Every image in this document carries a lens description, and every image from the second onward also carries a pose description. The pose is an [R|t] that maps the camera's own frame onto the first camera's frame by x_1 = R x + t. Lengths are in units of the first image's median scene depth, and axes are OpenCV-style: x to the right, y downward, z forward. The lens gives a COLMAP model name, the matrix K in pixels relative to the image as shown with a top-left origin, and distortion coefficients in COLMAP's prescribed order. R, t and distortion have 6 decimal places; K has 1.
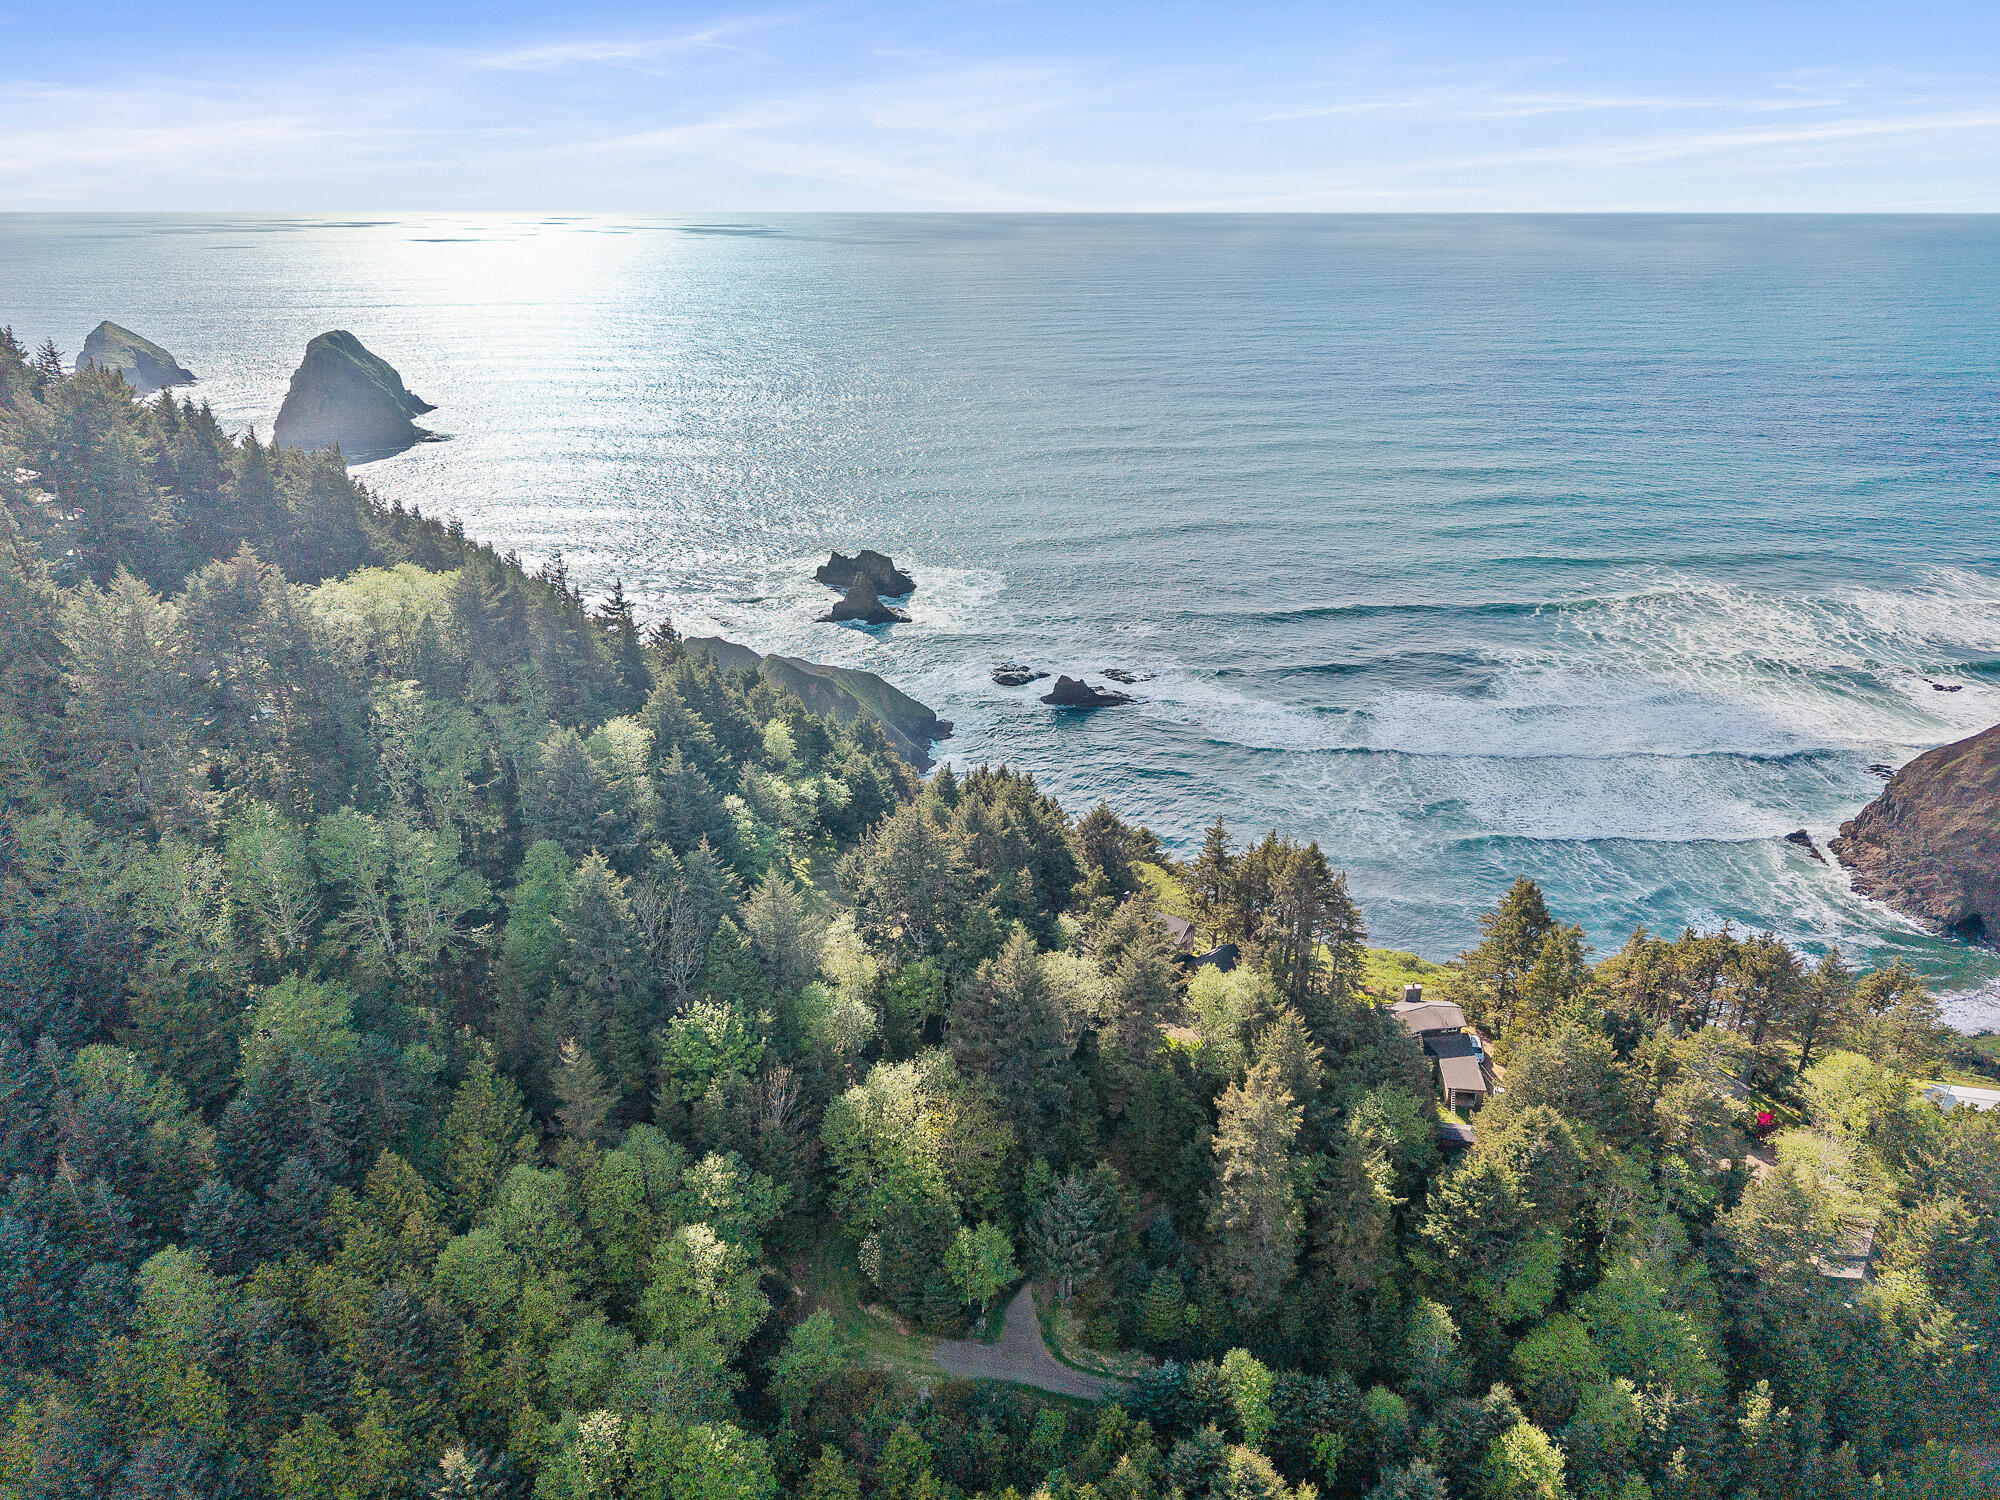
lens RADIAL K [[1401.5, 0, 1021.3], [0, 1401.5, 750.0], [0, 0, 1]] dist [0.110295, -0.305849]
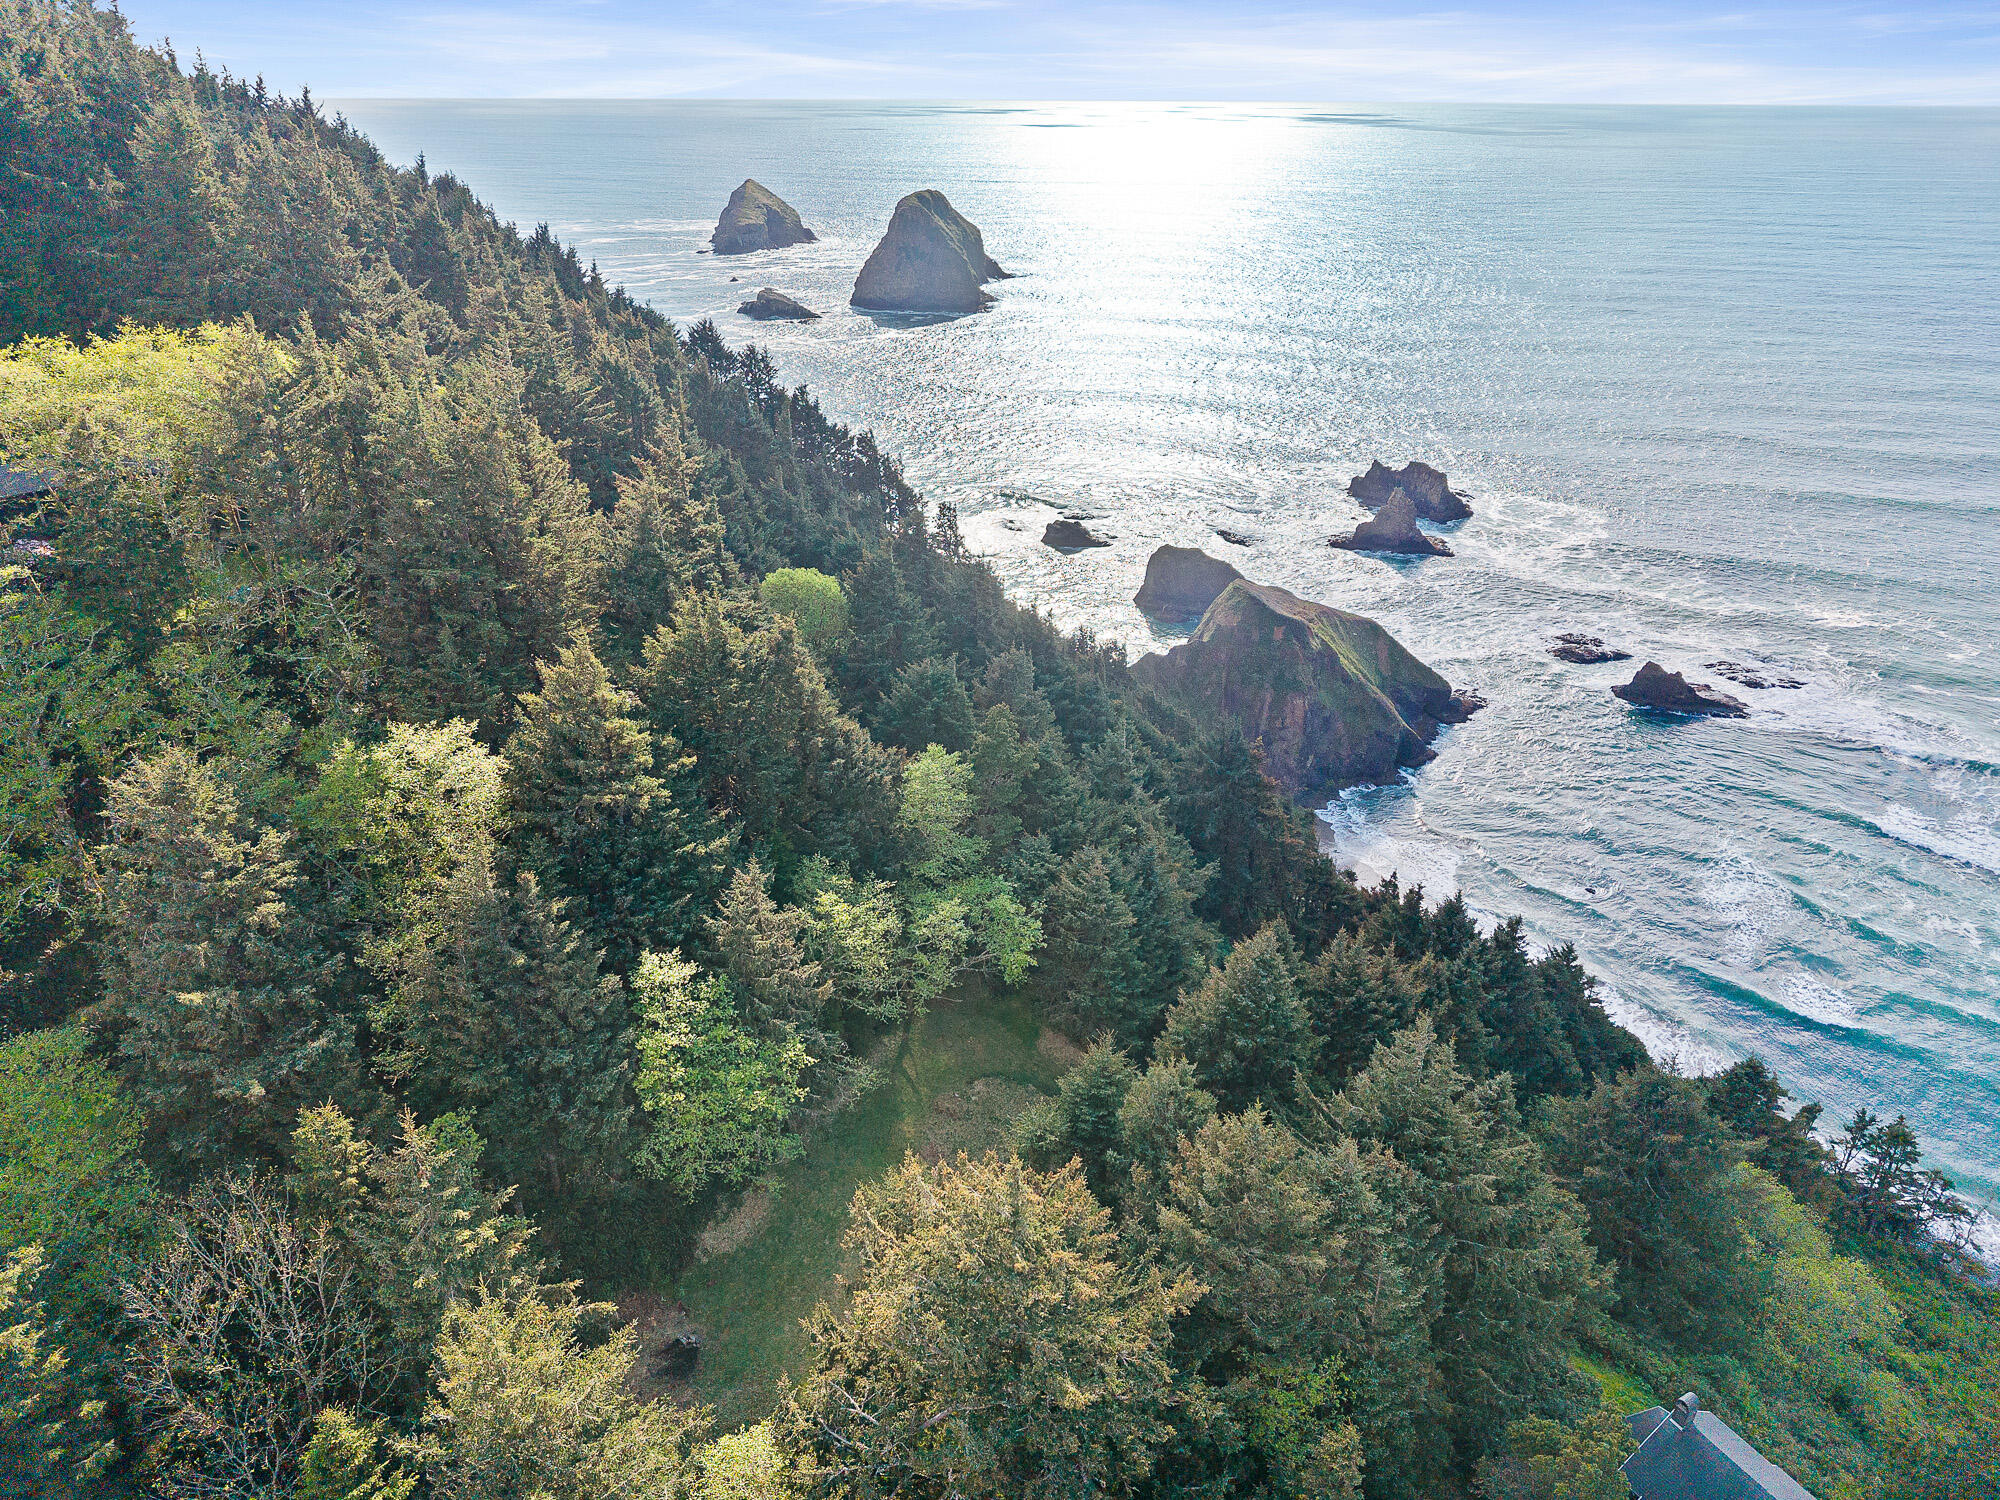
lens RADIAL K [[1401.5, 0, 1021.3], [0, 1401.5, 750.0], [0, 0, 1]] dist [0.110295, -0.305849]
pose [[0.915384, 0.175388, -0.362370, 0.004480], [-0.153449, 0.984167, 0.088710, -0.019267], [0.372191, -0.025598, 0.927803, 0.180742]]
